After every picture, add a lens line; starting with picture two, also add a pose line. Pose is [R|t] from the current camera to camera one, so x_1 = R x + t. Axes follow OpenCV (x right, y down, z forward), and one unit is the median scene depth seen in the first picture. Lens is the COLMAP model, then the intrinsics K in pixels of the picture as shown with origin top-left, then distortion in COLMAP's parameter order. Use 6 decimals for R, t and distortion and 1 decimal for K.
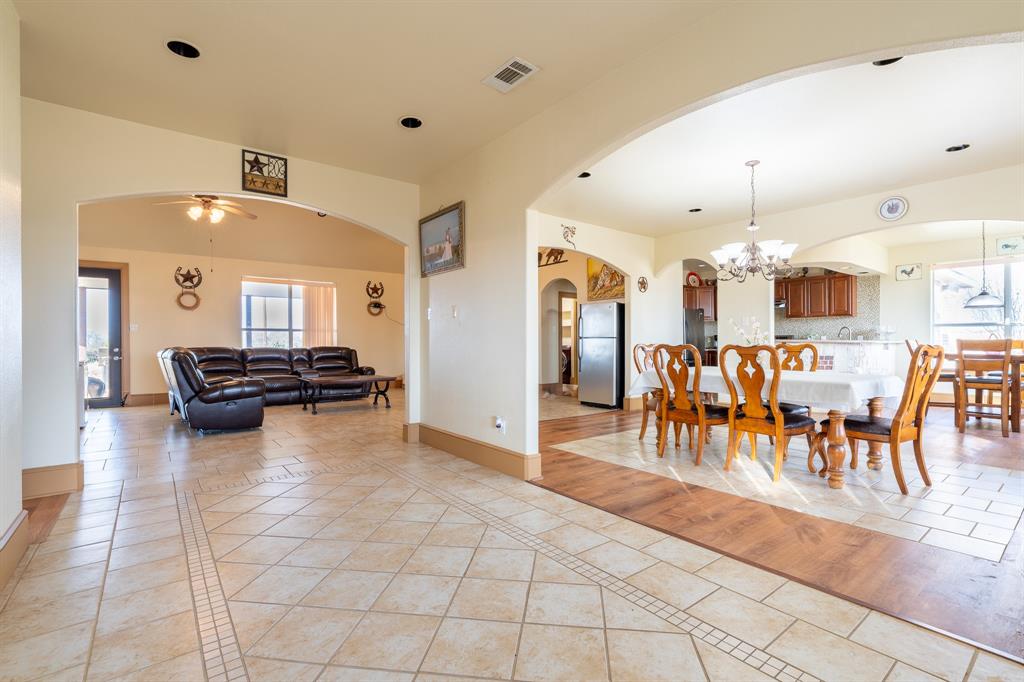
lens RADIAL K [[455.6, 0, 512.0], [0, 455.6, 341.0], [0, 0, 1]] dist [-0.009788, 0.000395]
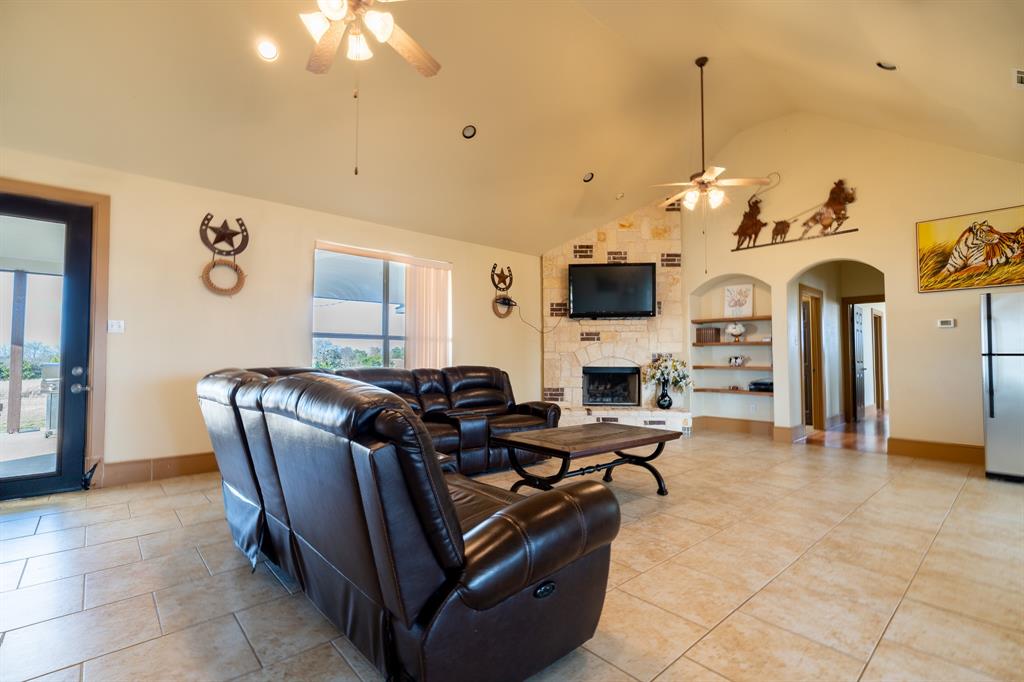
lens RADIAL K [[455.6, 0, 512.0], [0, 455.6, 341.0], [0, 0, 1]] dist [-0.009788, 0.000395]
pose [[0.998142, 0.011176, 0.059894, -0.405465], [-0.008950, 0.999264, -0.037306, 0.001394], [-0.060267, 0.036701, 0.997507, 0.450756]]
